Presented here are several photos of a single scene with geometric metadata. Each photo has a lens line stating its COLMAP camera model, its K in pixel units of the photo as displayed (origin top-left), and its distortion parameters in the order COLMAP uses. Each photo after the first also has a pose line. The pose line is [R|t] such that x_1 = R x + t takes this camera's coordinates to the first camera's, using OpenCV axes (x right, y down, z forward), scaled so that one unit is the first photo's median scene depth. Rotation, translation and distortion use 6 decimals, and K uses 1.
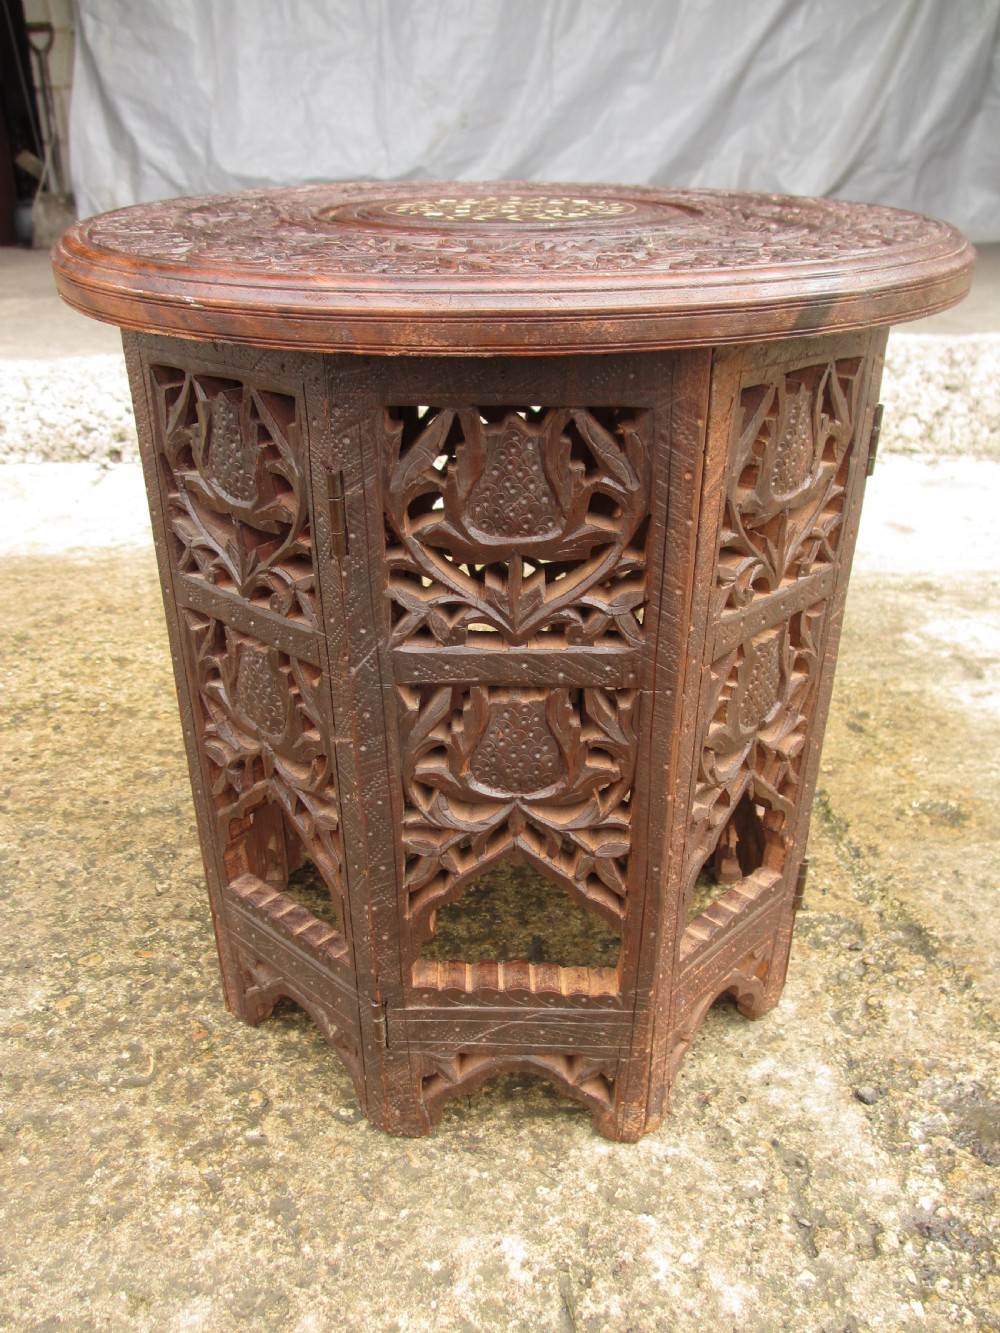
lens RADIAL K [[1107.7, 0, 491.4], [0, 1107.7, 671.2], [0, 0, 1]] dist [-0.048428, 0.010488]
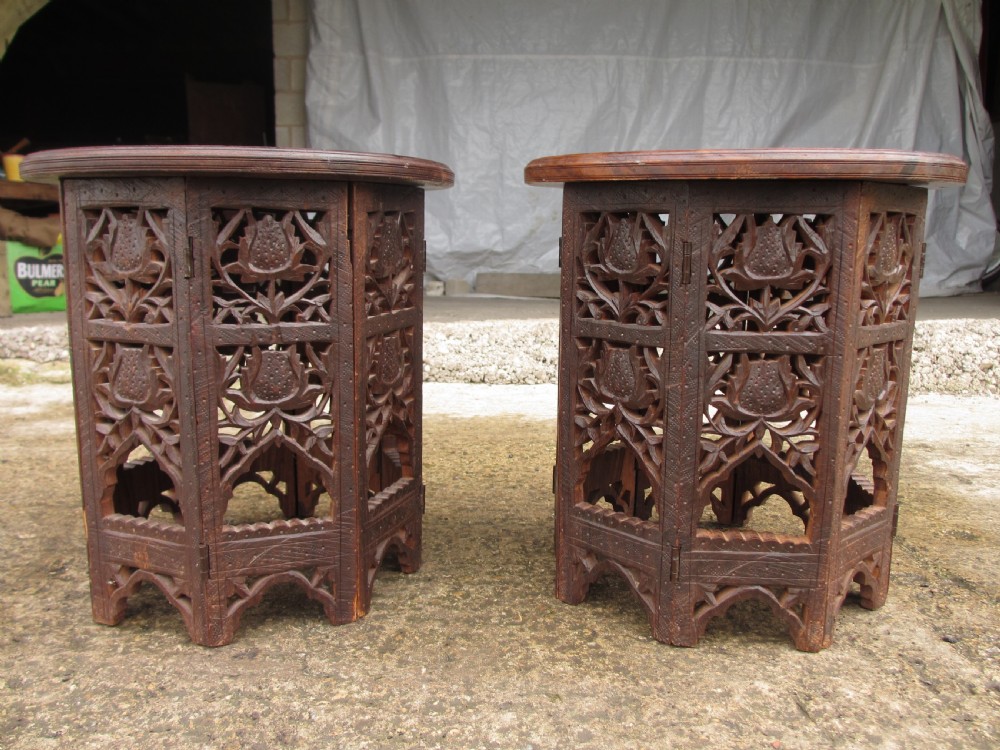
lens RADIAL K [[831.0, 0, 500.0], [0, 831.0, 375.0], [0, 0, 1]] dist [-0.048428, 0.010488]
pose [[0.997926, 0.019306, -0.061410, -0.350028], [-0.036266, 0.956782, -0.288537, 0.480656], [0.053185, 0.290166, 0.955497, -0.450445]]
